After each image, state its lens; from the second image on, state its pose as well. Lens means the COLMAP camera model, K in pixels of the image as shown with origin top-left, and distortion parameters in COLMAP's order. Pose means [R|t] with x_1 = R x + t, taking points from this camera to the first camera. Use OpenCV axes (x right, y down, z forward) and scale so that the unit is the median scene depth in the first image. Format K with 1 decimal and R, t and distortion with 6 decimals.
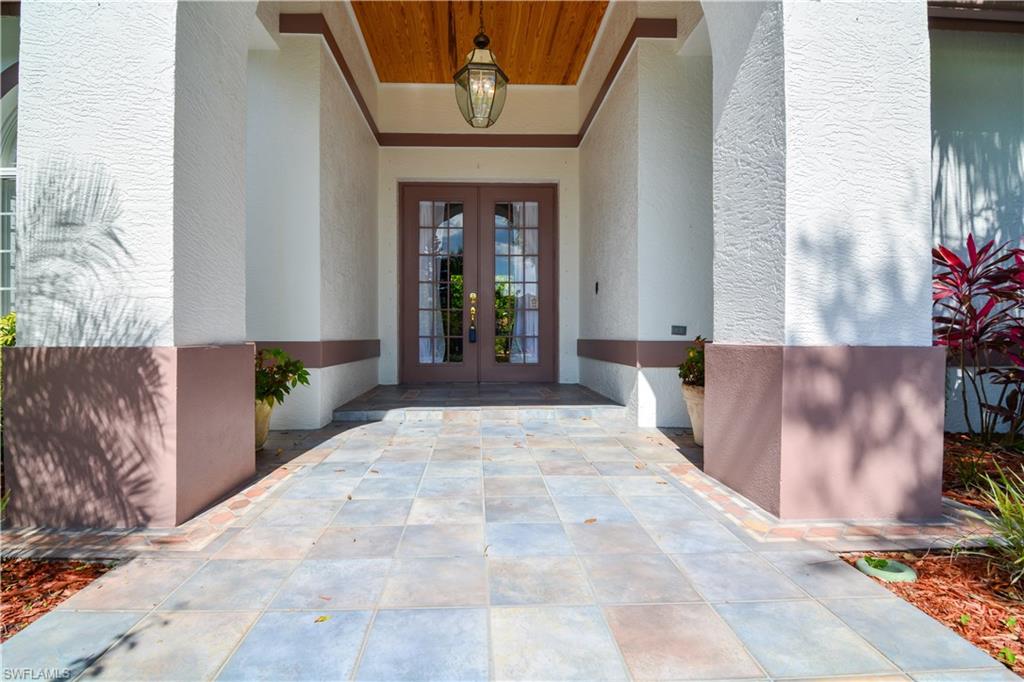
lens RADIAL K [[481.8, 0, 509.4], [0, 481.8, 338.2], [0, 0, 1]] dist [0.022501, -0.008438]
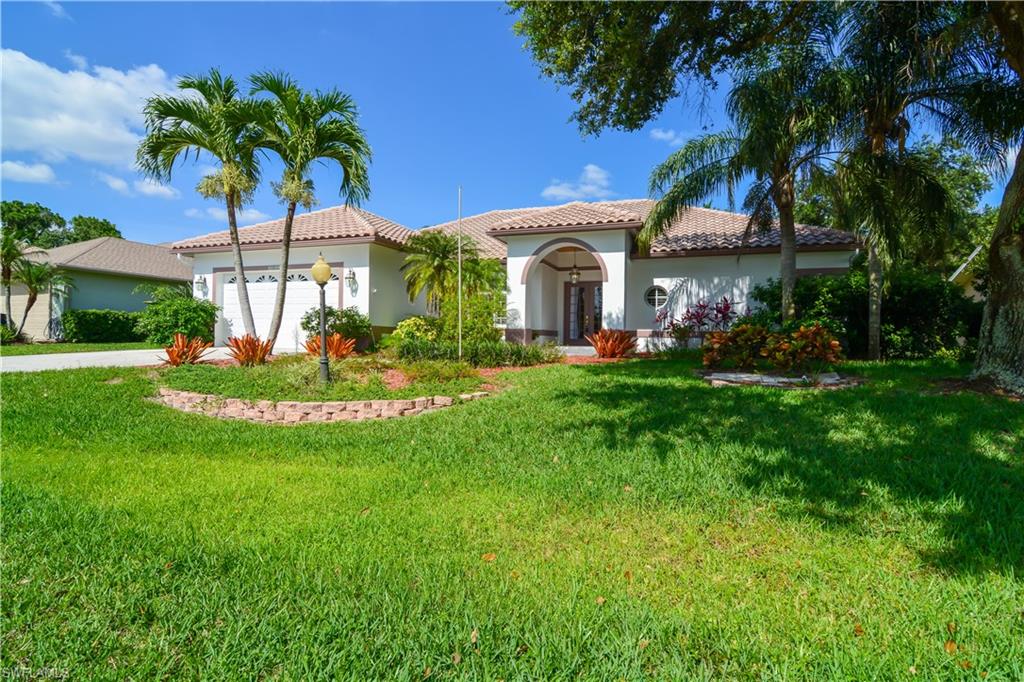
lens RADIAL K [[481.8, 0, 509.4], [0, 481.8, 338.2], [0, 0, 1]] dist [0.022501, -0.008438]
pose [[0.905662, 0.004213, -0.423979, 0.810700], [-0.006787, 0.999967, -0.004561, 0.065755], [0.423946, 0.007008, 0.905660, -2.074237]]
